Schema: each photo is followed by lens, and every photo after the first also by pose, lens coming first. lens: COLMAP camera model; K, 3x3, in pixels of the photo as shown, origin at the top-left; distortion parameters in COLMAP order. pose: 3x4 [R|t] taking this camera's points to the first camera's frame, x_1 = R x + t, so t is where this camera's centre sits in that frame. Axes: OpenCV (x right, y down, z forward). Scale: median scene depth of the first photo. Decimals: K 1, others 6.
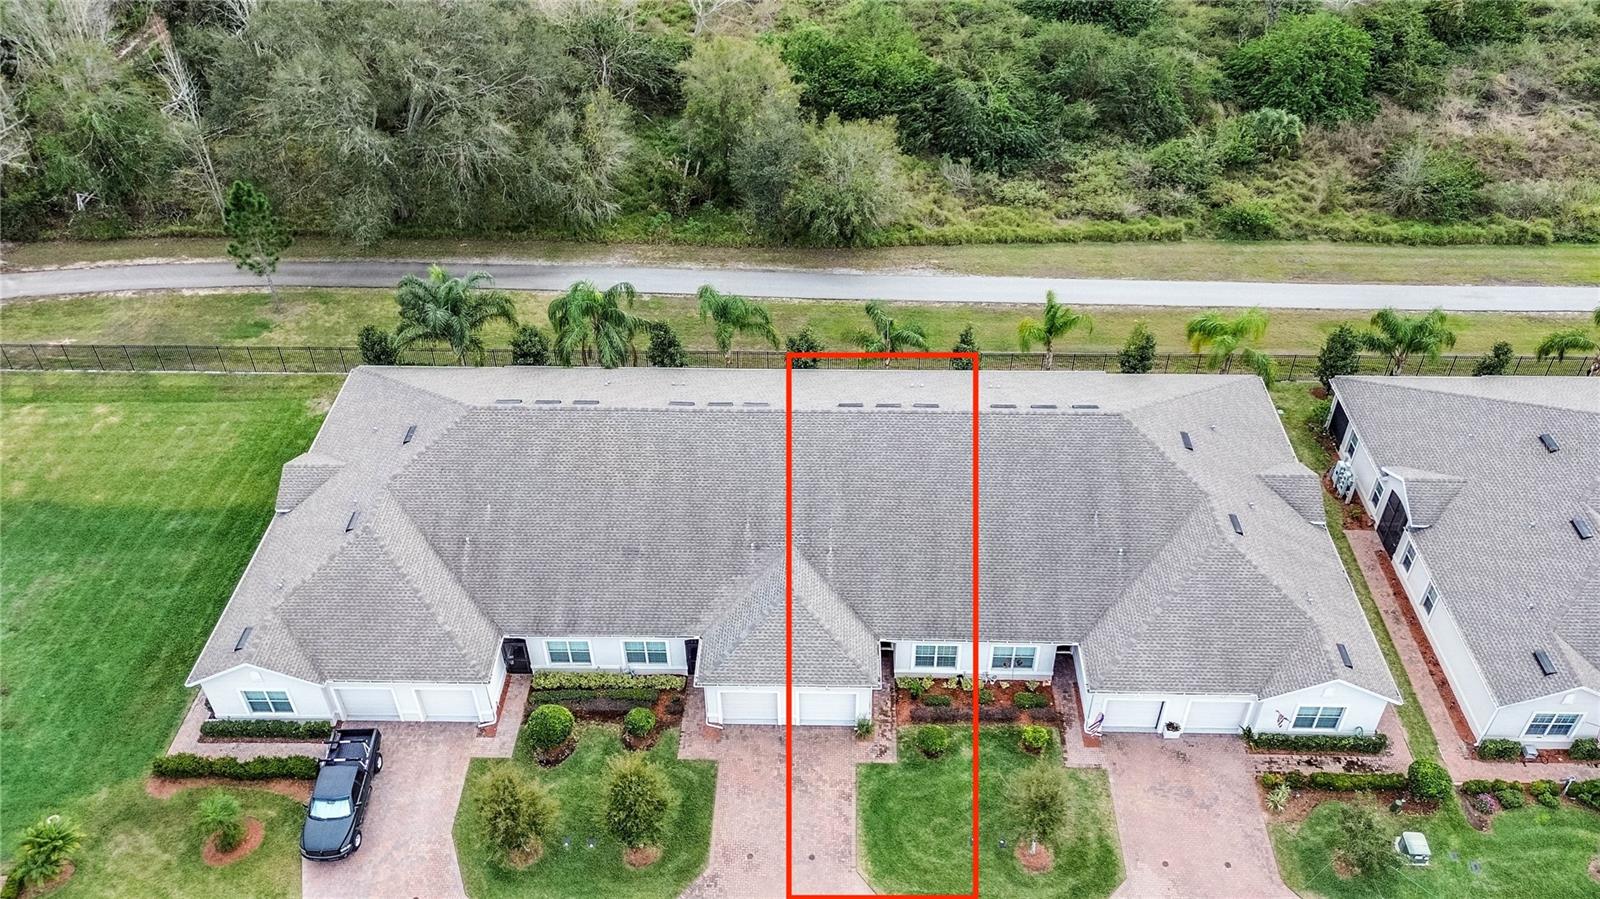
lens RADIAL K [[1202.7, 0, 800.0], [0, 1202.7, 449.5], [0, 0, 1]] dist [0.047328, -0.000057]
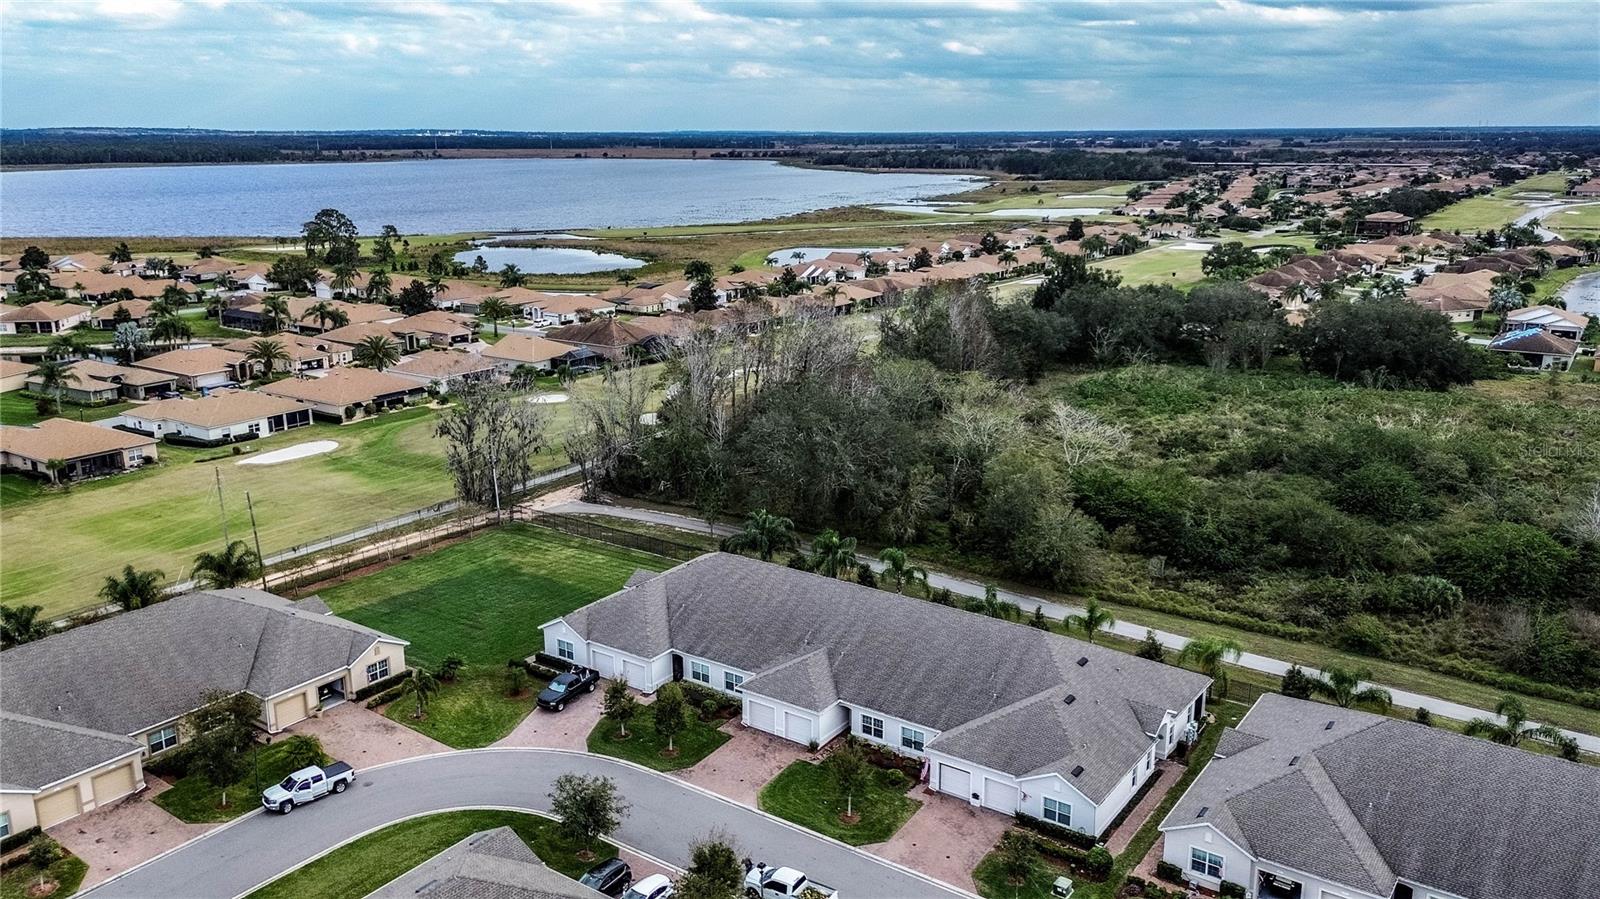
lens RADIAL K [[1202.7, 0, 800.0], [0, 1202.7, 449.5], [0, 0, 1]] dist [0.047328, -0.000057]
pose [[0.831641, 0.148940, -0.534967, 0.529464], [-0.362097, 0.875834, -0.319062, 0.248299], [0.421021, 0.459055, 0.782310, -0.312489]]
